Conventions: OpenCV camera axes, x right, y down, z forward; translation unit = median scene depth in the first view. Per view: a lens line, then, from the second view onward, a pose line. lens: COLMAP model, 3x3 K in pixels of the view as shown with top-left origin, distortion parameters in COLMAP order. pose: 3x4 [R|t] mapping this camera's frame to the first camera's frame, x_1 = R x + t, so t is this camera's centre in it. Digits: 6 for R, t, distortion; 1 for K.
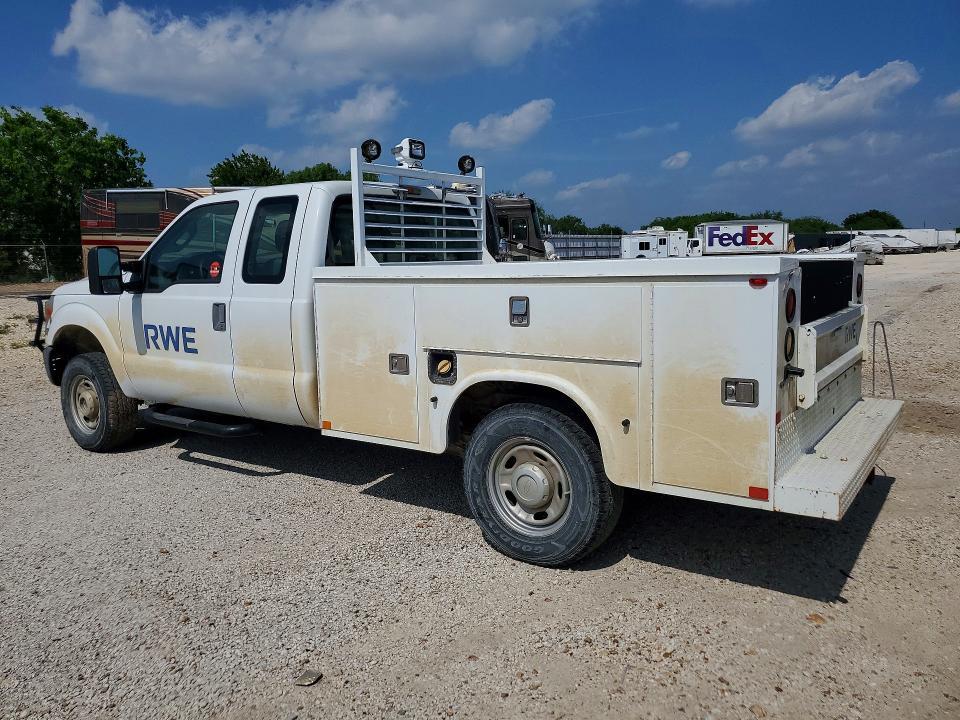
lens RADIAL K [[754.1, 0, 486.3], [0, 754.1, 357.6], [0, 0, 1]] dist [0.004465, -0.000930]
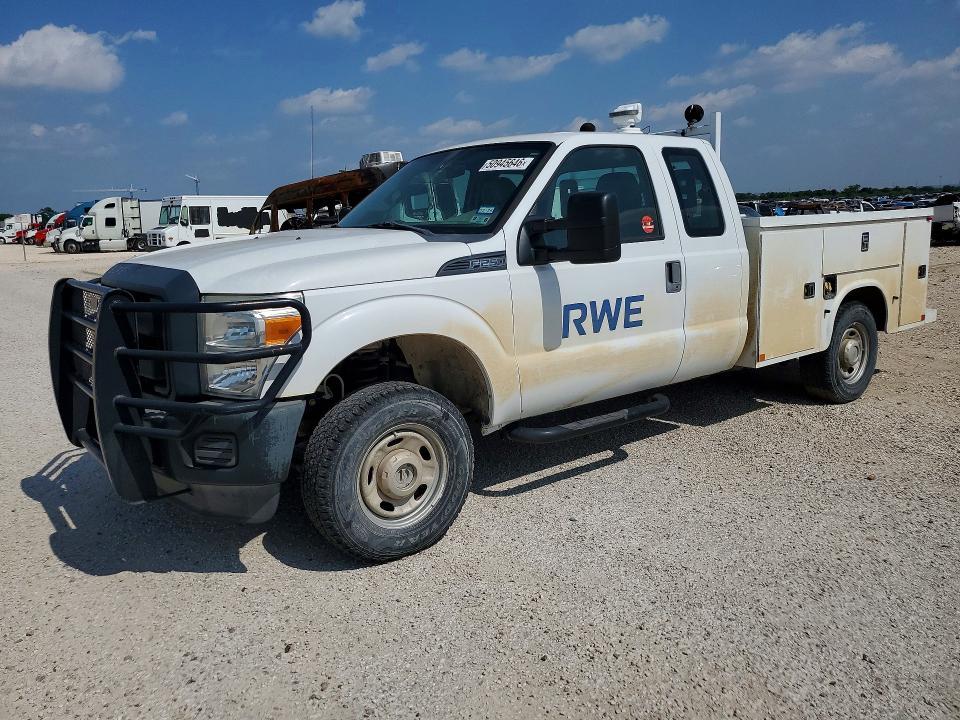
lens RADIAL K [[754.1, 0, 486.3], [0, 754.1, 357.6], [0, 0, 1]] dist [0.004465, -0.000930]
pose [[0.295537, -0.162048, 0.941487, -1.222689], [0.158371, 0.980183, 0.118995, -0.097272], [-0.942113, 0.113937, 0.315344, 0.897278]]
